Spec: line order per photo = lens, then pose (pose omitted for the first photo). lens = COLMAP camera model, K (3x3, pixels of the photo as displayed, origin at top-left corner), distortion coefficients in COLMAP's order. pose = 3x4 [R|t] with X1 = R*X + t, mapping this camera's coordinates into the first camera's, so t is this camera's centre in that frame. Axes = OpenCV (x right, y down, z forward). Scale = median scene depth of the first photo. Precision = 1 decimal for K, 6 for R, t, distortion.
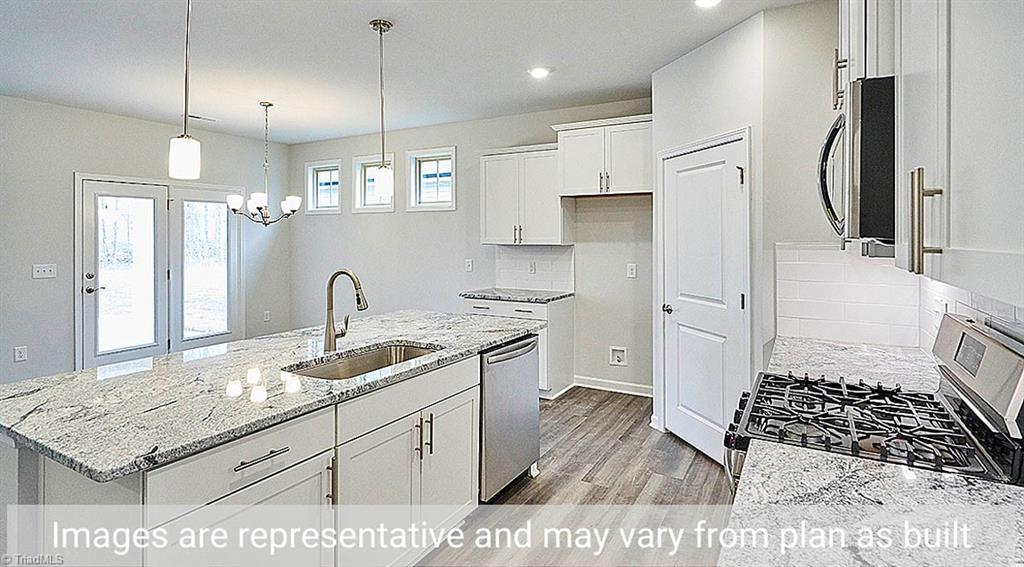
lens RADIAL K [[513.3, 0, 505.3], [0, 513.3, 233.8], [0, 0, 1]] dist [-0.002060, 0.001575]
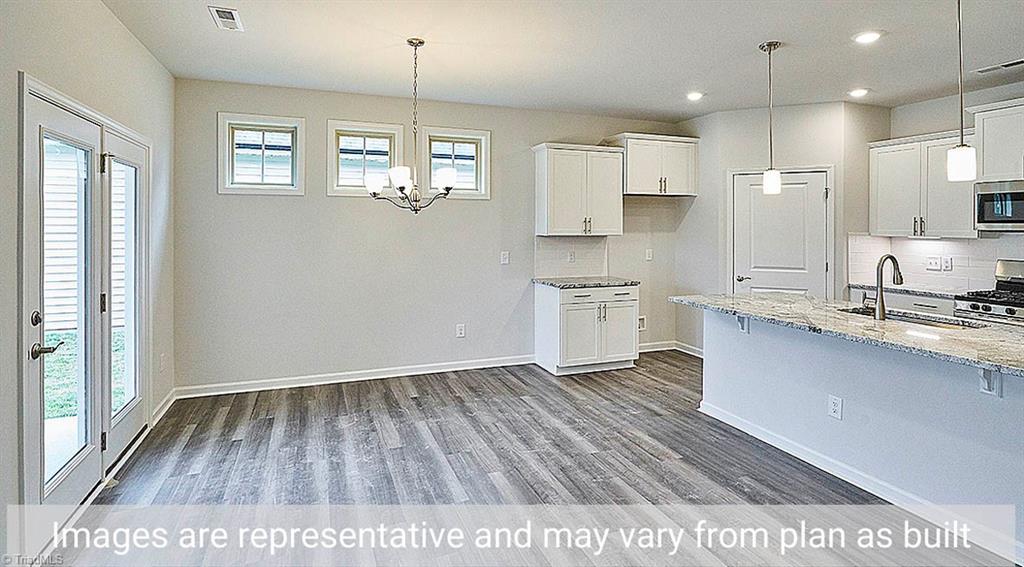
lens RADIAL K [[513.3, 0, 508.0], [0, 513.3, 226.0], [0, 0, 1]] dist [-0.002060, 0.001575]
pose [[0.636178, 0.005766, 0.771520, -0.896230], [-0.005736, 0.999980, -0.002744, 0.004796], [-0.771521, -0.002680, 0.636199, 0.428497]]
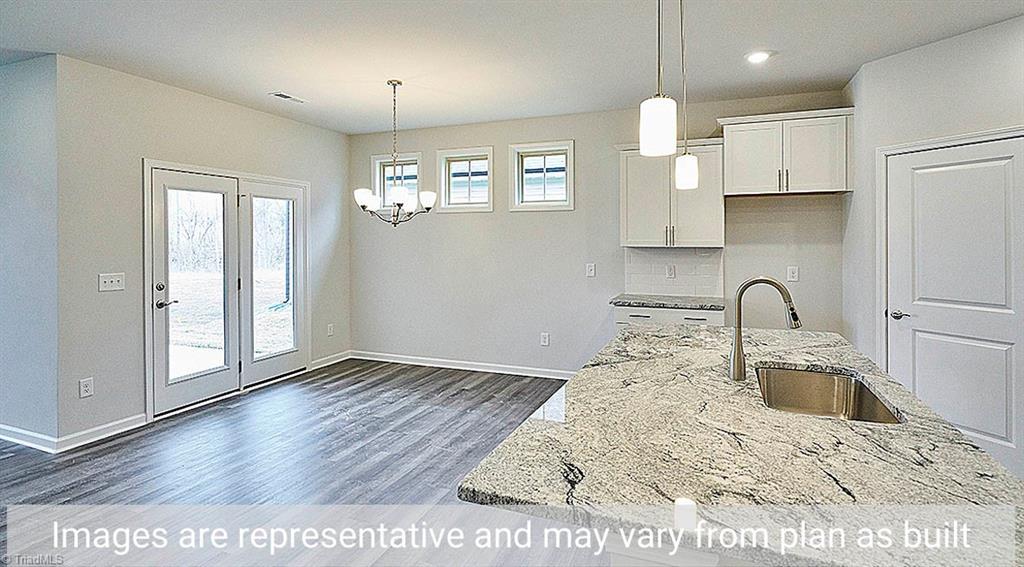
lens RADIAL K [[513.3, 0, 510.6], [0, 513.3, 241.0], [0, 0, 1]] dist [-0.002060, 0.001575]
pose [[0.989979, -0.000363, 0.141211, -0.380020], [-0.000395, 0.999986, 0.005338, 0.005178], [-0.141211, -0.005340, 0.989965, 0.123323]]
